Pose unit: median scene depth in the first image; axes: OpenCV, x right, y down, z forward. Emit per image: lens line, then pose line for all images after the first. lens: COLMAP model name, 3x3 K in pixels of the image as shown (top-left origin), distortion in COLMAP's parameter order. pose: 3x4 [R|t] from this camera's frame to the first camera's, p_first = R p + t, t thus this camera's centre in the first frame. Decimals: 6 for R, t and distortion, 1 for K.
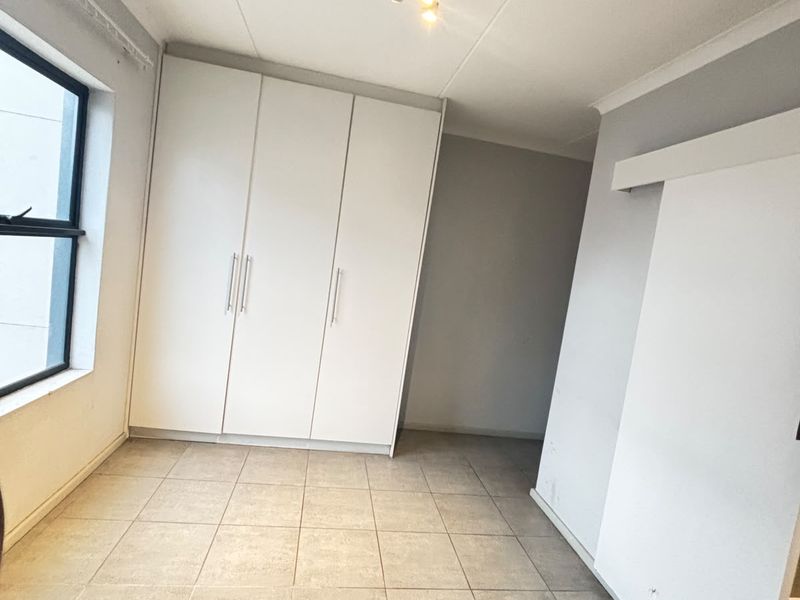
lens RADIAL K [[422.7, 0, 400.0], [0, 422.7, 300.0], [0, 0, 1]] dist [0.026337, -0.025864]
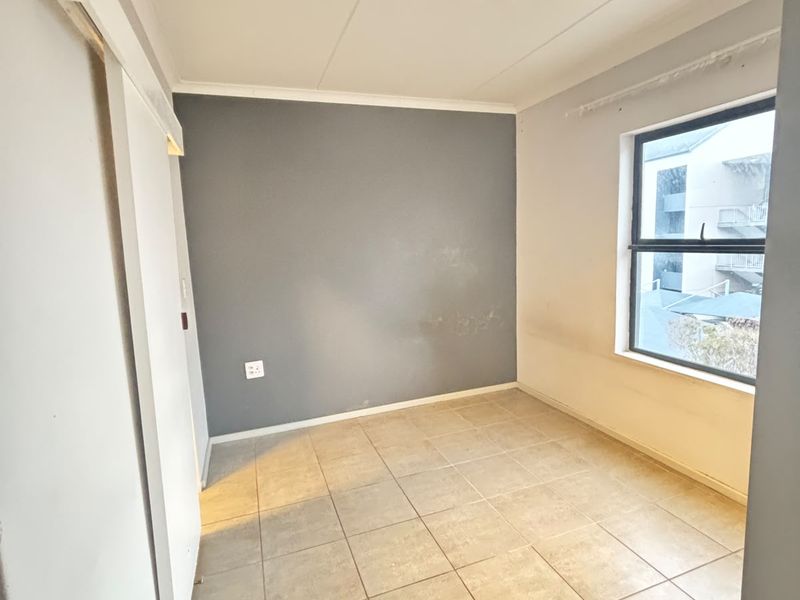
lens RADIAL K [[422.7, 0, 400.0], [0, 422.7, 300.0], [0, 0, 1]] dist [0.026337, -0.025864]
pose [[-0.979867, -0.074407, -0.185269, 0.317495], [-0.107339, 0.978768, 0.174615, -0.108225], [0.168343, 0.190987, -0.967050, 1.775050]]
